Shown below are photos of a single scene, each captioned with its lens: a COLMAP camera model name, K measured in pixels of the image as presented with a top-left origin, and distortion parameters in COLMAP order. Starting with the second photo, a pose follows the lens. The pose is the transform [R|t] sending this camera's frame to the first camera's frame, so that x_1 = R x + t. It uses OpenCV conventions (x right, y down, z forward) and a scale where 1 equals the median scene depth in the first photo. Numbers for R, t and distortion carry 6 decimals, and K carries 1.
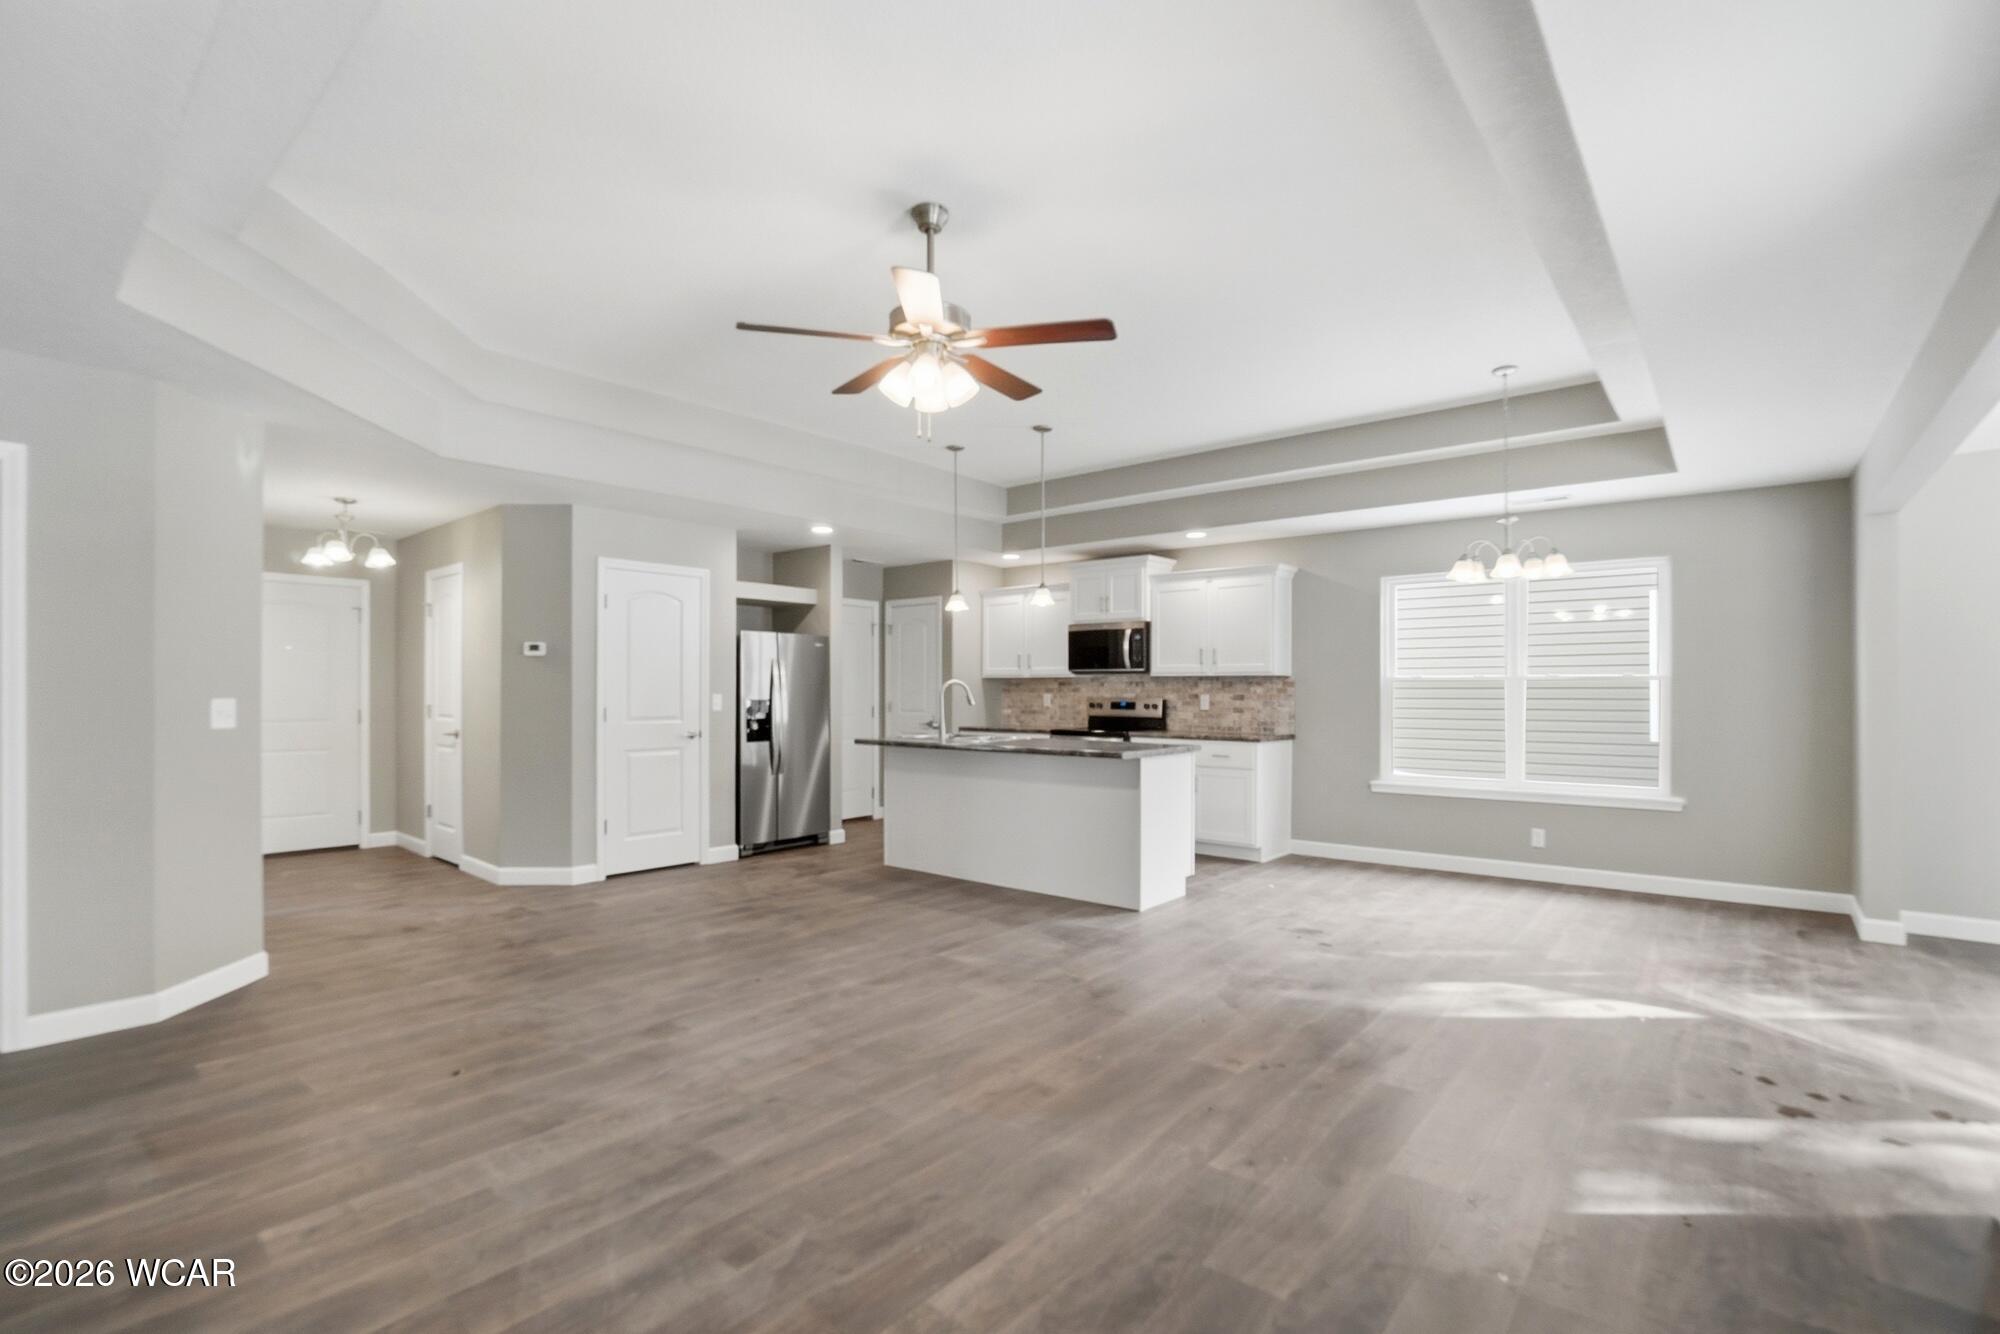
lens RADIAL K [[912.2, 0, 995.8], [0, 912.2, 688.2], [0, 0, 1]] dist [-0.065310, 0.025331]
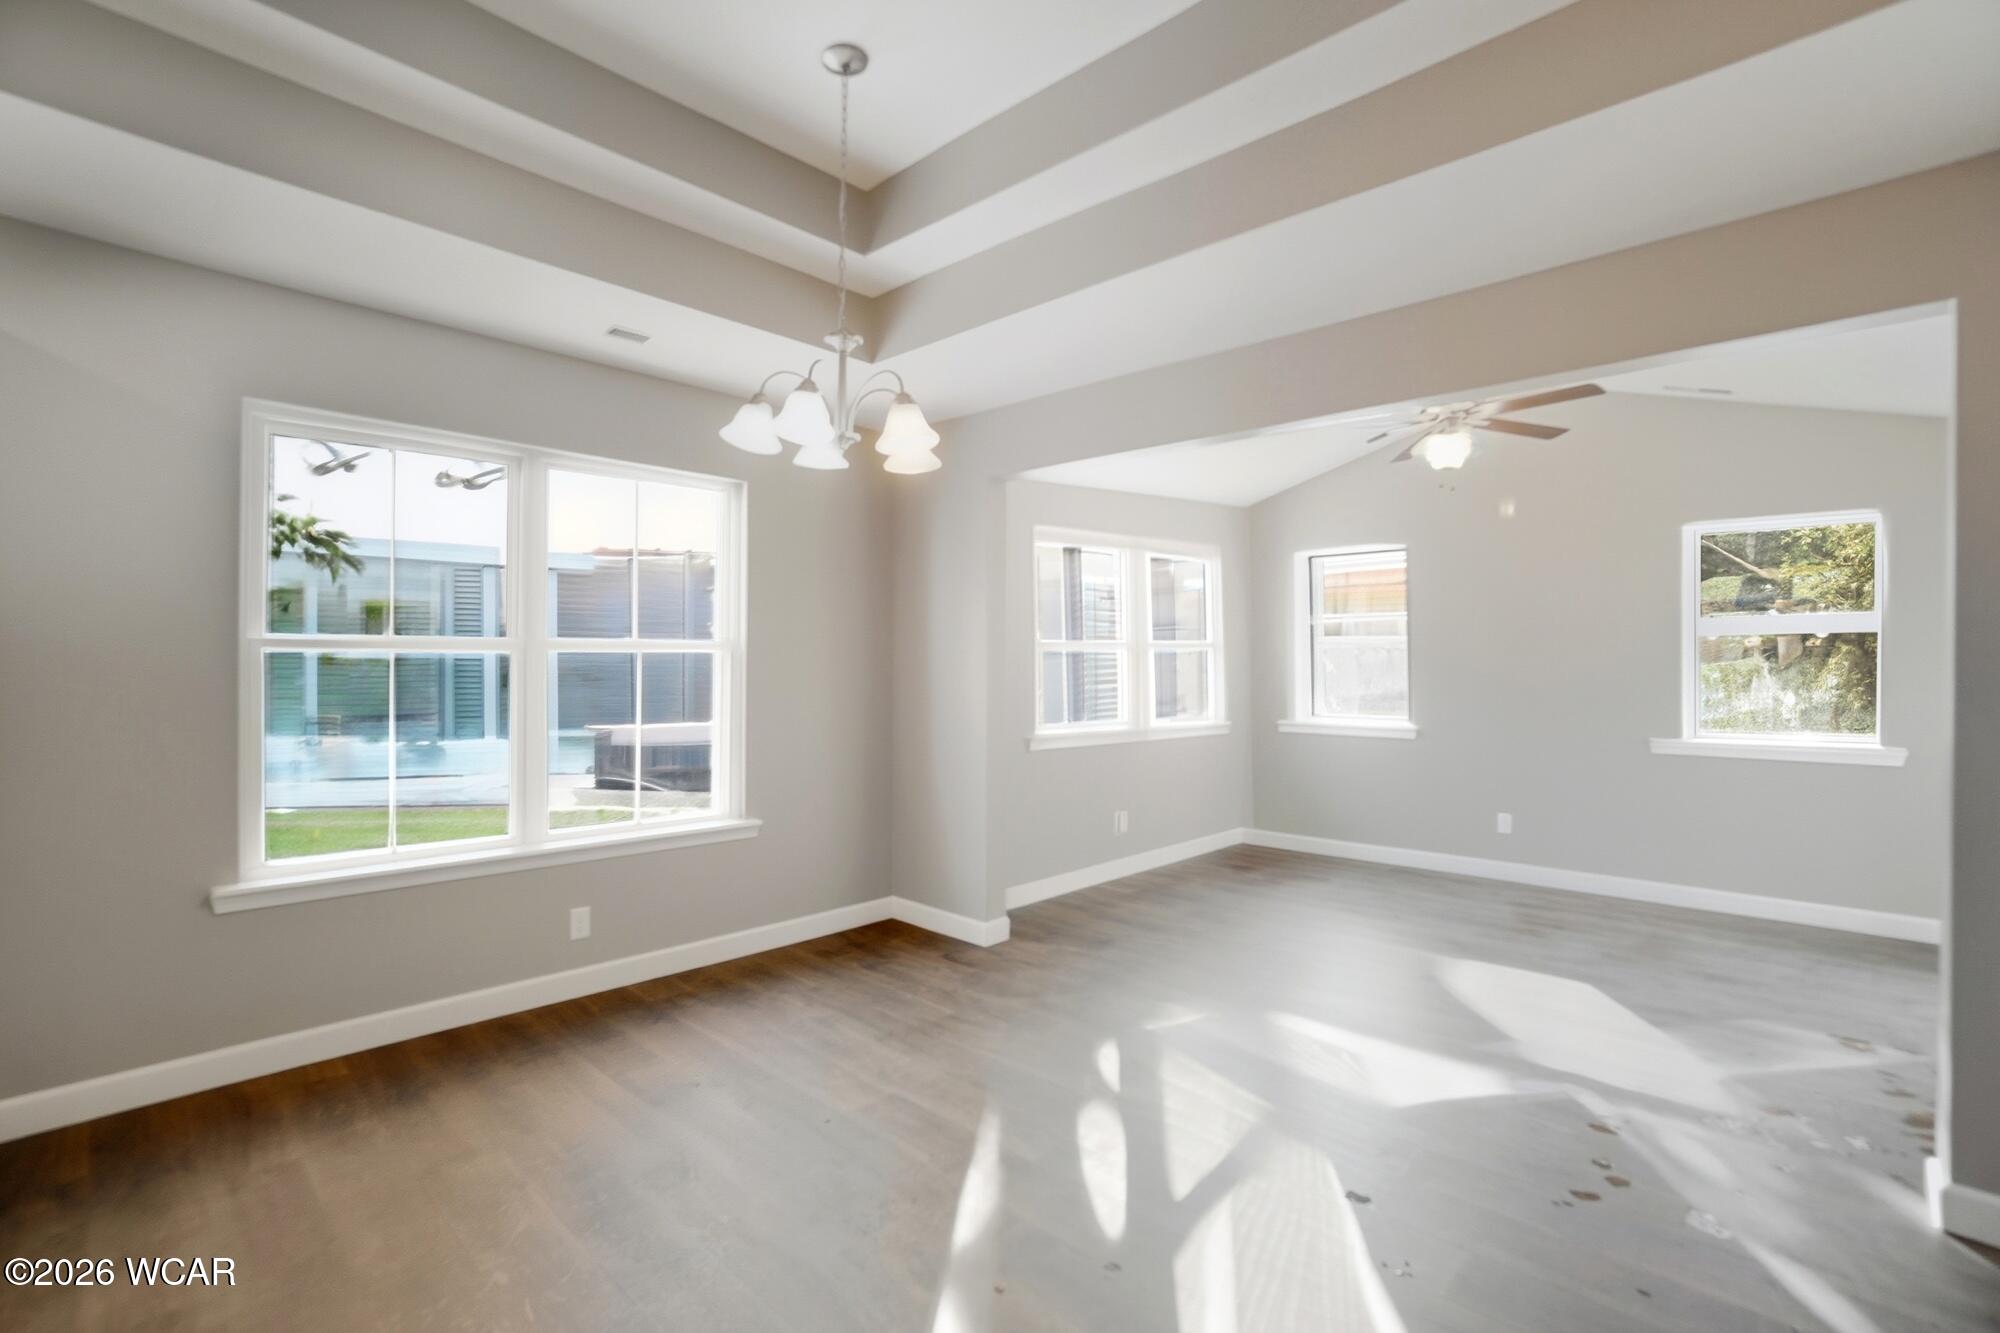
lens RADIAL K [[912.2, 0, 995.8], [0, 912.2, 687.7], [0, 0, 1]] dist [-0.065310, 0.025331]
pose [[0.061517, -0.020753, 0.997890, 0.048147], [-0.006770, 0.999752, 0.021209, -0.001698], [-0.998083, -0.008061, 0.061361, 0.865541]]
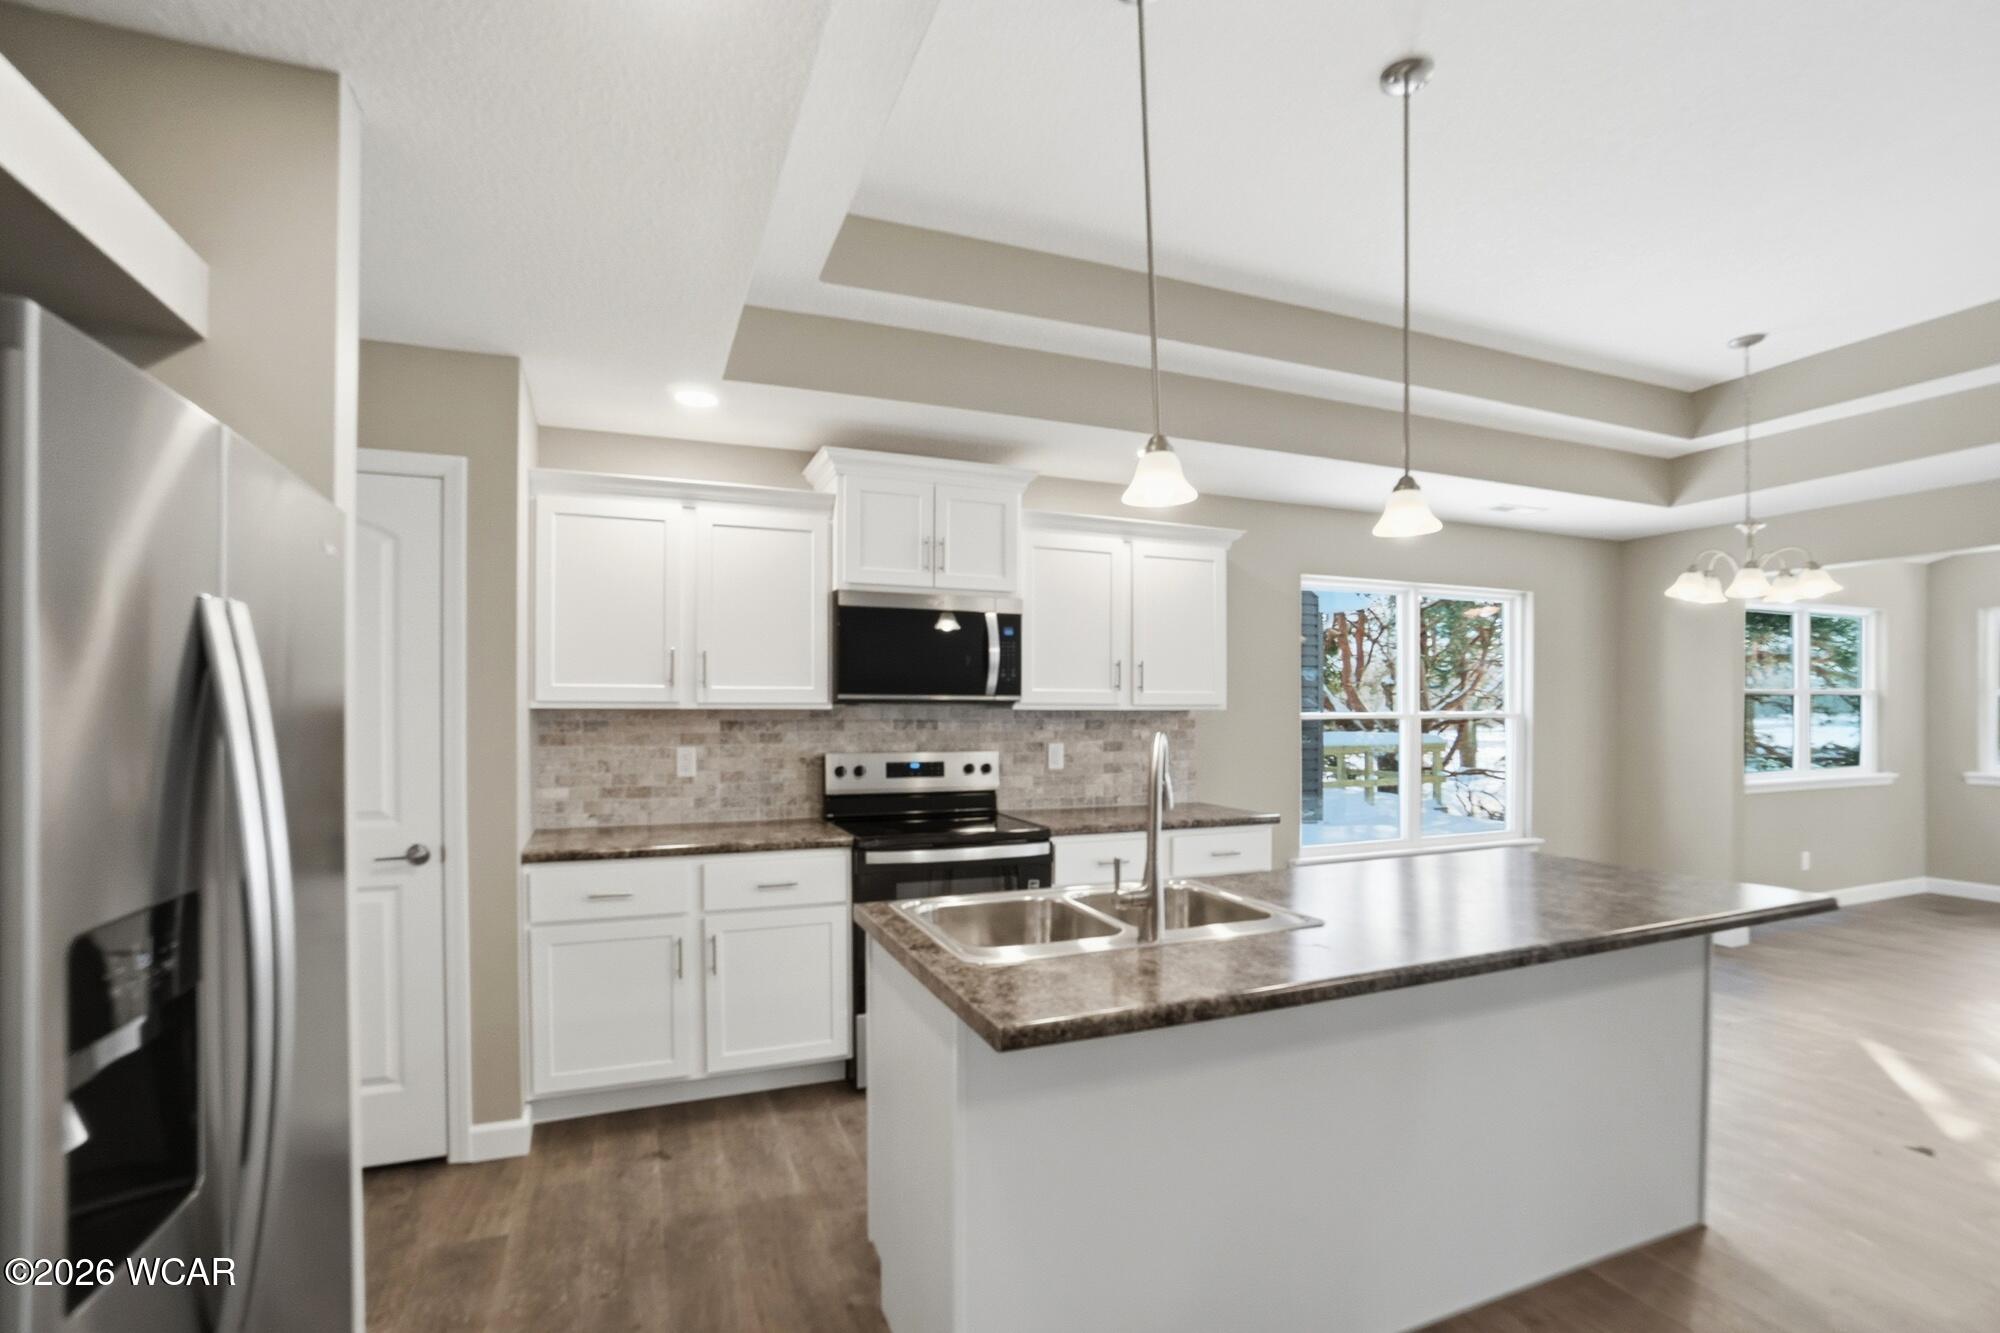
lens RADIAL K [[912.2, 0, 995.8], [0, 912.2, 687.7], [0, 0, 1]] dist [-0.065310, 0.025331]
pose [[0.469043, 0.013979, 0.883065, -0.453451], [-0.006123, 0.999902, -0.012576, -0.031173], [-0.883154, 0.000491, 0.469083, 1.227412]]
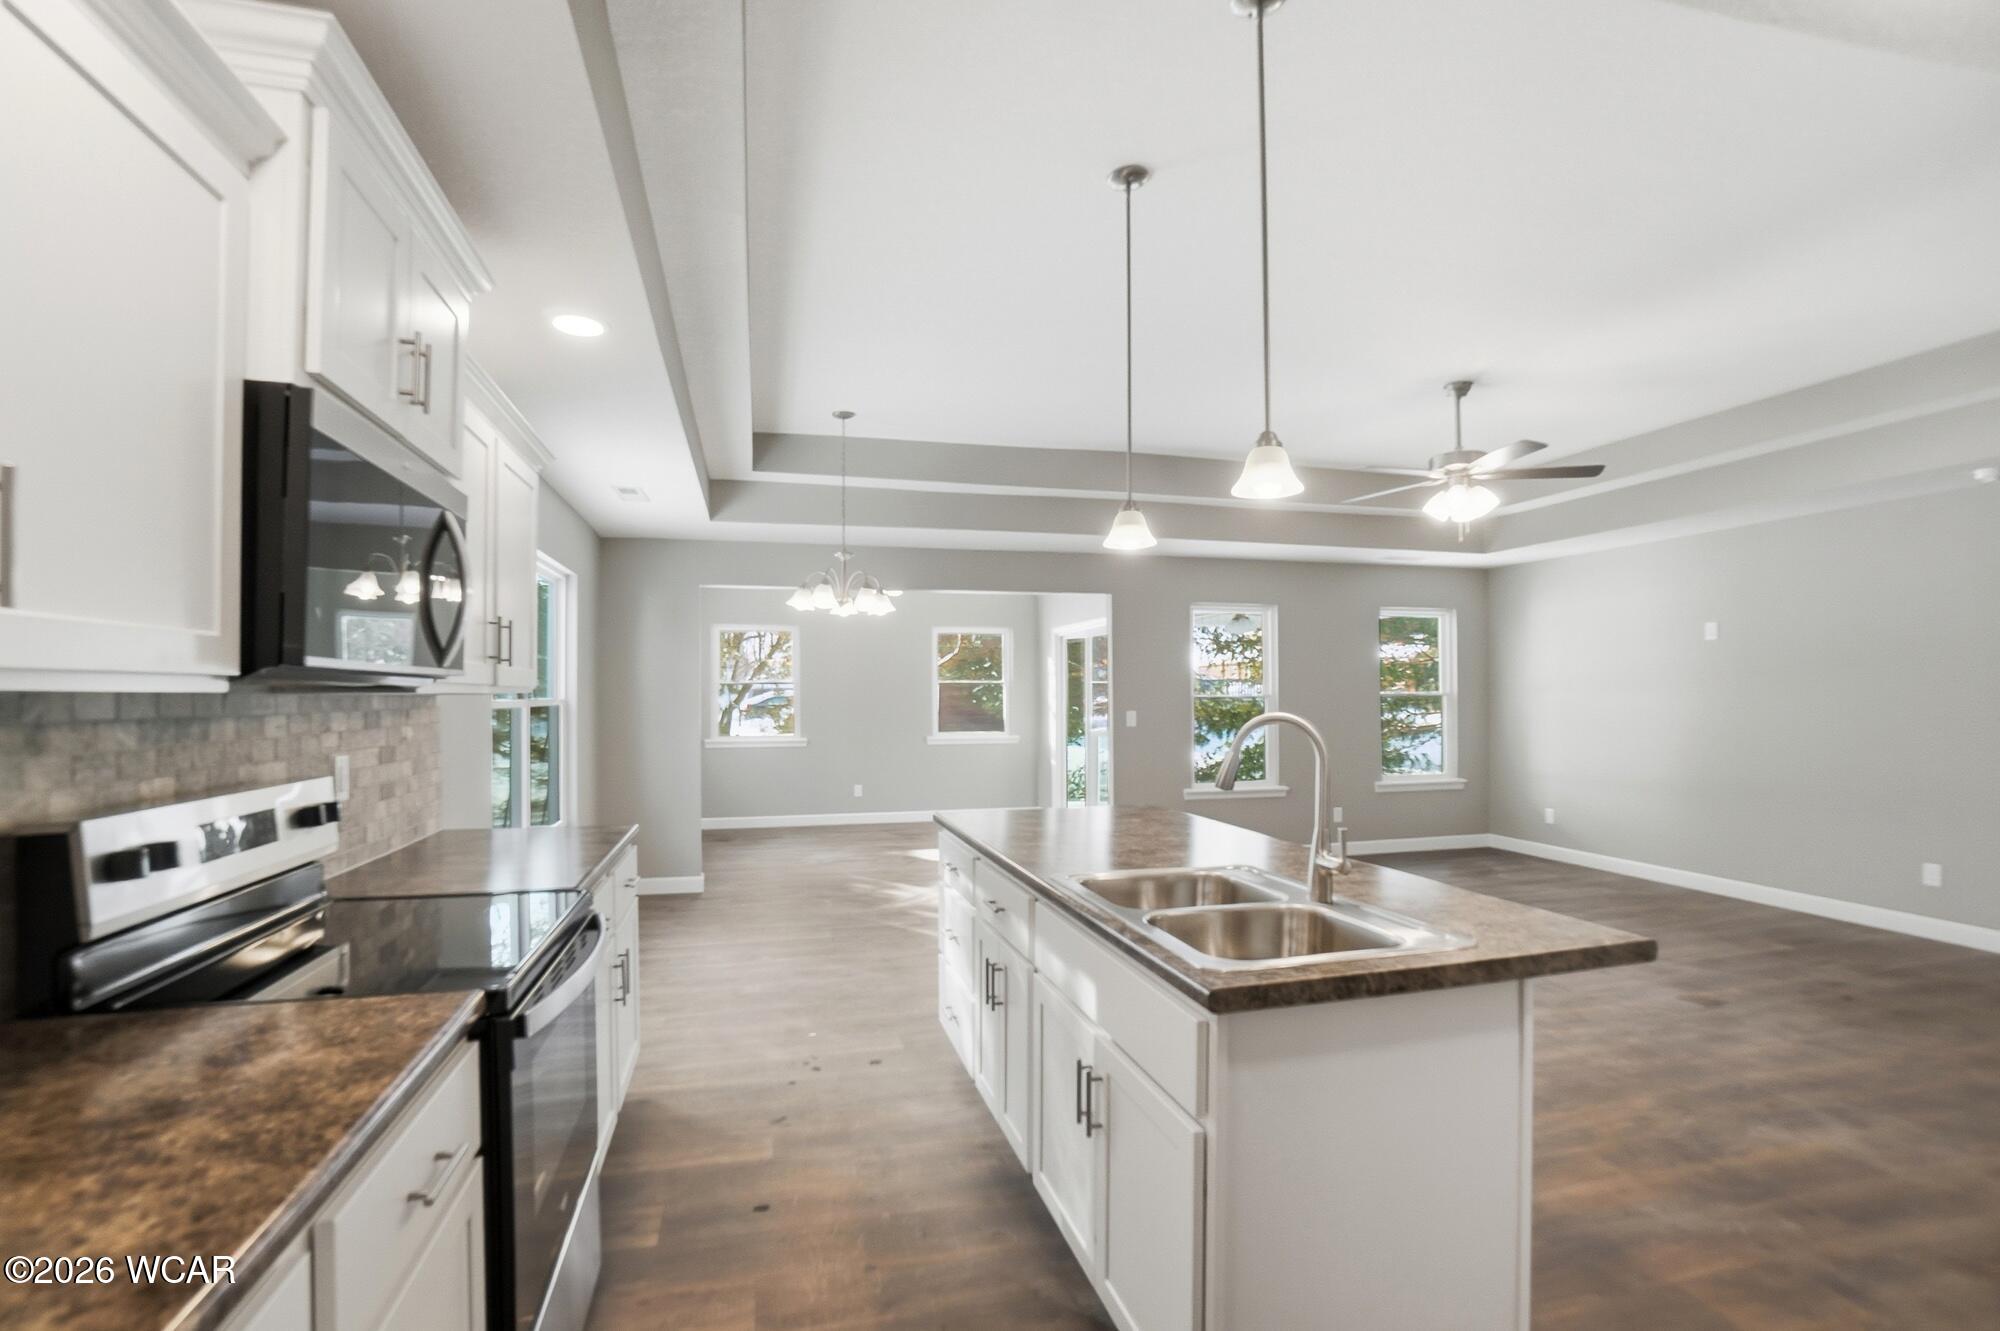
lens RADIAL K [[912.2, 0, 995.8], [0, 912.2, 686.7], [0, 0, 1]] dist [-0.065310, 0.025331]
pose [[-0.818225, 0.008205, 0.574839, -0.199413], [0.002838, 0.999944, -0.010234, -0.019547], [-0.574891, -0.006742, -0.818202, 1.784241]]
